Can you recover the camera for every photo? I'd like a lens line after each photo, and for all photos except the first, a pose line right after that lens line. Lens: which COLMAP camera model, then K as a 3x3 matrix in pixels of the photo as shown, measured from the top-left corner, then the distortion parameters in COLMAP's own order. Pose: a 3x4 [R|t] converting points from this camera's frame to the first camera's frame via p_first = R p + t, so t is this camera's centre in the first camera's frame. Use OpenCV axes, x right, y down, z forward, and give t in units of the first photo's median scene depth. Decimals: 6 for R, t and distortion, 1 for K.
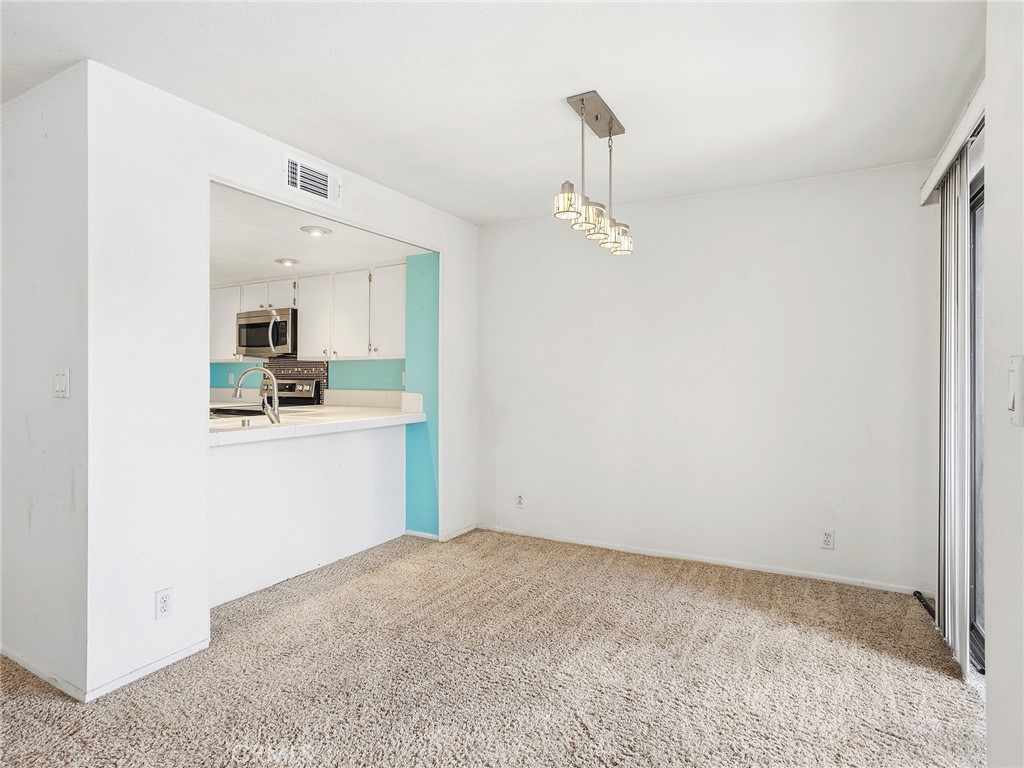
lens RADIAL K [[552.3, 0, 510.0], [0, 552.3, 374.5], [0, 0, 1]] dist [-0.055850, 0.034789]
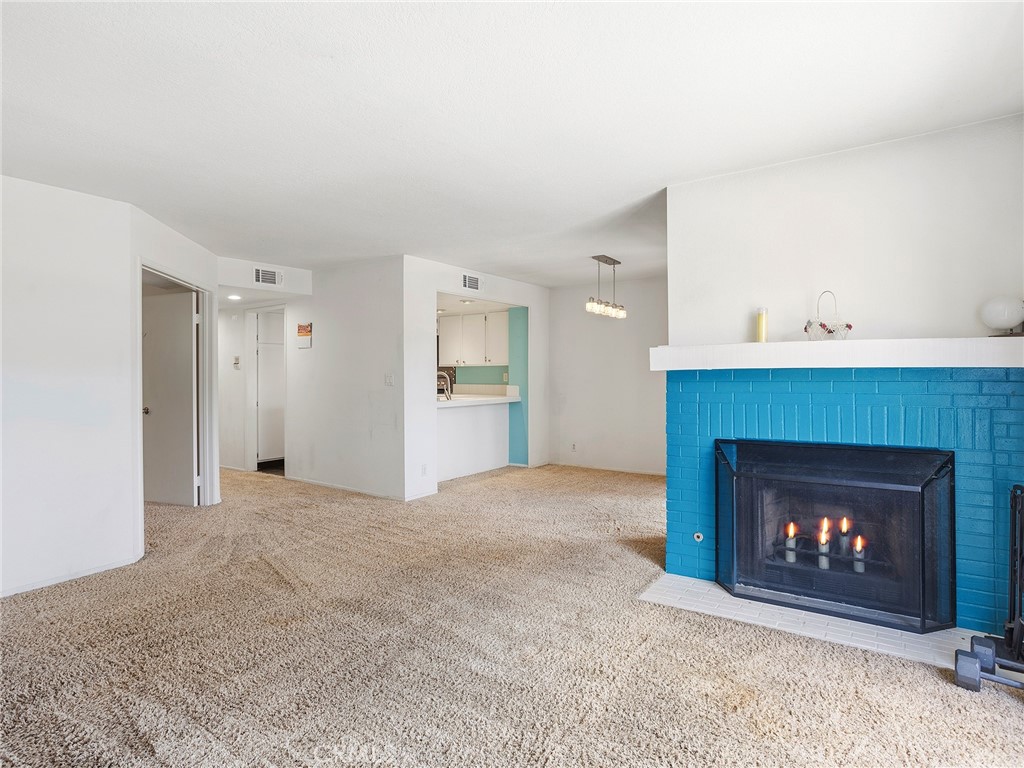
lens RADIAL K [[552.3, 0, 510.0], [0, 552.3, 374.5], [0, 0, 1]] dist [-0.055850, 0.034789]
pose [[0.994621, -0.002949, -0.103544, -0.002136], [0.003324, 0.999989, 0.003455, -0.010879], [0.103532, -0.003780, 0.994619, -1.114004]]
